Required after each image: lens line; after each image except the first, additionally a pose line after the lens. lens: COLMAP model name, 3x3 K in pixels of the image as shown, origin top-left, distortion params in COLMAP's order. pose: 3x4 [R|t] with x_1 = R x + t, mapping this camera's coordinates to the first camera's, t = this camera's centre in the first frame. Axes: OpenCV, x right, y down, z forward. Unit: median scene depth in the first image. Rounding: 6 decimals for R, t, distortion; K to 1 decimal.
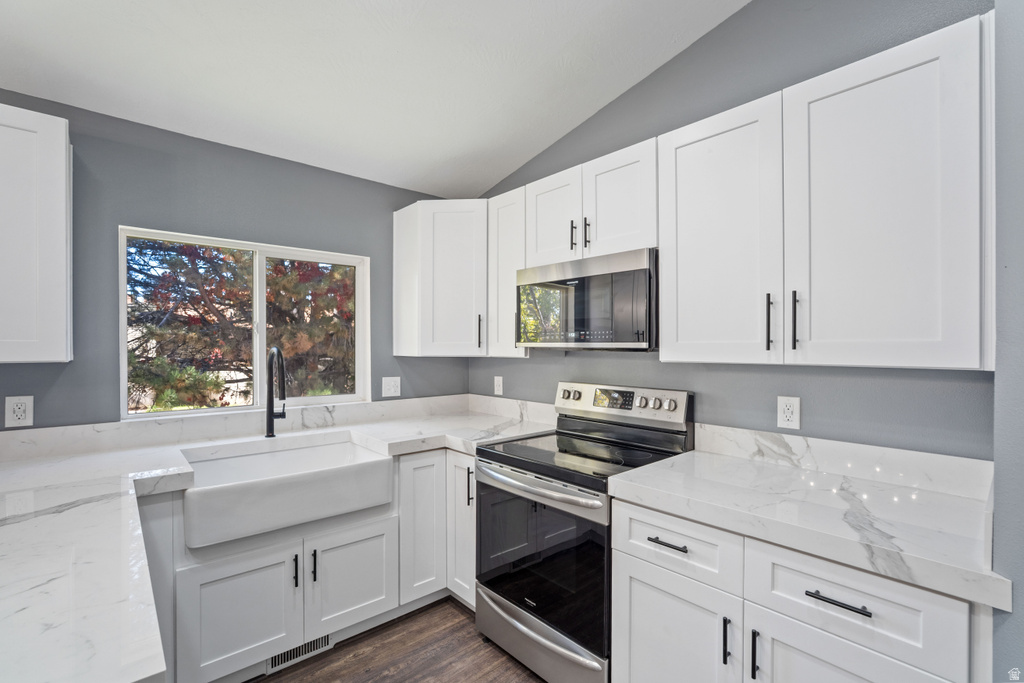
lens RADIAL K [[455.6, 0, 477.8], [0, 455.6, 349.0], [0, 0, 1]] dist [-0.023201, 0.007671]
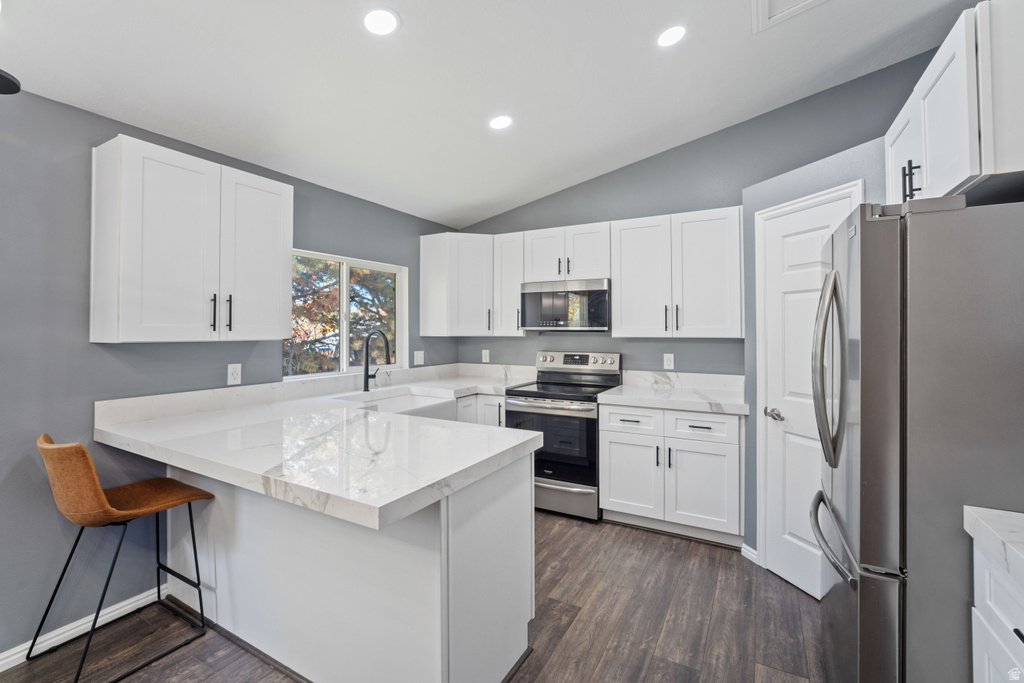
lens RADIAL K [[455.6, 0, 473.5], [0, 455.6, 324.9], [0, 0, 1]] dist [-0.023201, 0.007671]
pose [[0.952611, 0.001650, 0.304187, -0.641368], [0.003392, 0.999865, -0.016047, 0.003935], [-0.304172, 0.016318, 0.952477, -0.571851]]
